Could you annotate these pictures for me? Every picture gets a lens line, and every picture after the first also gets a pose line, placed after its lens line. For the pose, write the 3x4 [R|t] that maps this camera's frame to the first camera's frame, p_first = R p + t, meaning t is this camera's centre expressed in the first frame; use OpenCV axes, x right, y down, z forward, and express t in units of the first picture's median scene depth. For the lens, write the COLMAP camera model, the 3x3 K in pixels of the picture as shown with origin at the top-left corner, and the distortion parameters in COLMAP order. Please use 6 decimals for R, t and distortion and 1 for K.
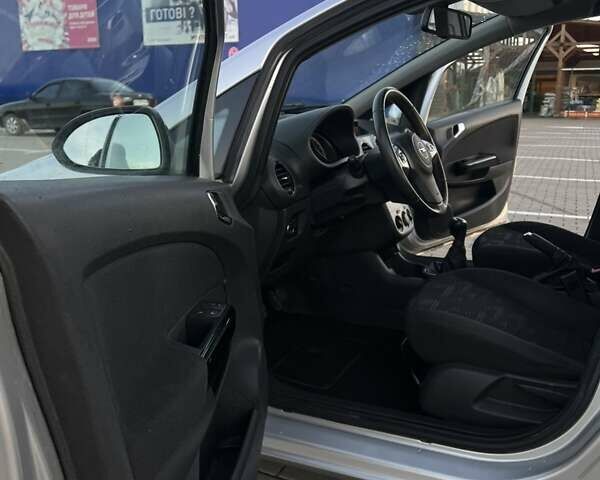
lens RADIAL K [[590.2, 0, 304.1], [0, 590.2, 243.8], [0, 0, 1]] dist [0.036551, 0.000000]
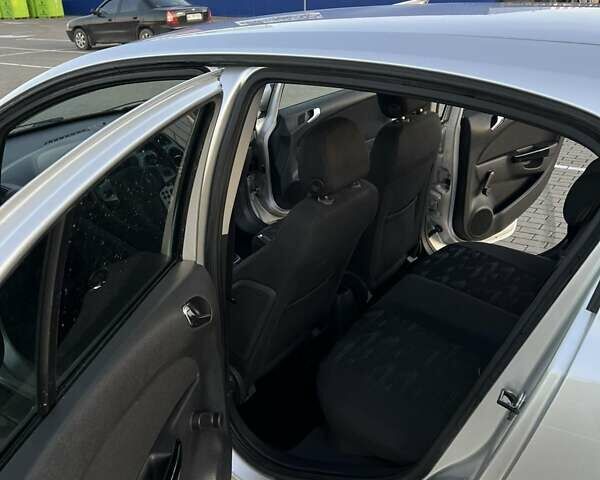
lens RADIAL K [[590.2, 0, 305.4], [0, 590.2, 239.1], [0, 0, 1]] dist [0.036551, 0.000000]
pose [[0.986893, 0.043952, -0.155278, 0.694379], [-0.018298, 0.986468, 0.162928, -0.227405], [0.160337, -0.157952, 0.974342, -0.219255]]
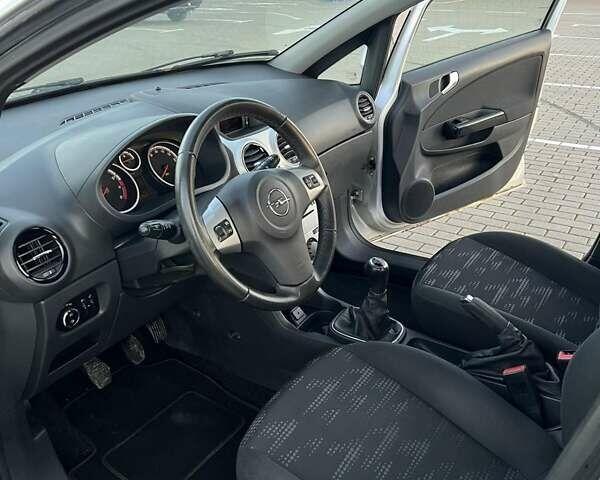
lens RADIAL K [[590.2, 0, 301.5], [0, 590.2, 233.8], [0, 0, 1]] dist [0.036551, 0.000000]
pose [[0.992842, 0.049440, -0.108717, 0.266875], [-0.028632, 0.982280, 0.185217, -0.220359], [0.115948, -0.180779, 0.976665, 0.331913]]
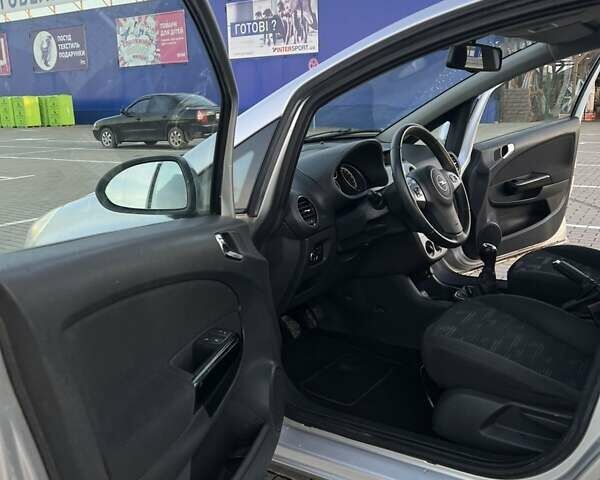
lens RADIAL K [[590.2, 0, 302.7], [0, 590.2, 239.1], [0, 0, 1]] dist [0.036551, 0.000000]
pose [[0.990273, 0.010084, -0.138770, 0.092466], [-0.012506, 0.999784, -0.016594, -0.034165], [0.138573, 0.018168, 0.990186, -0.066781]]
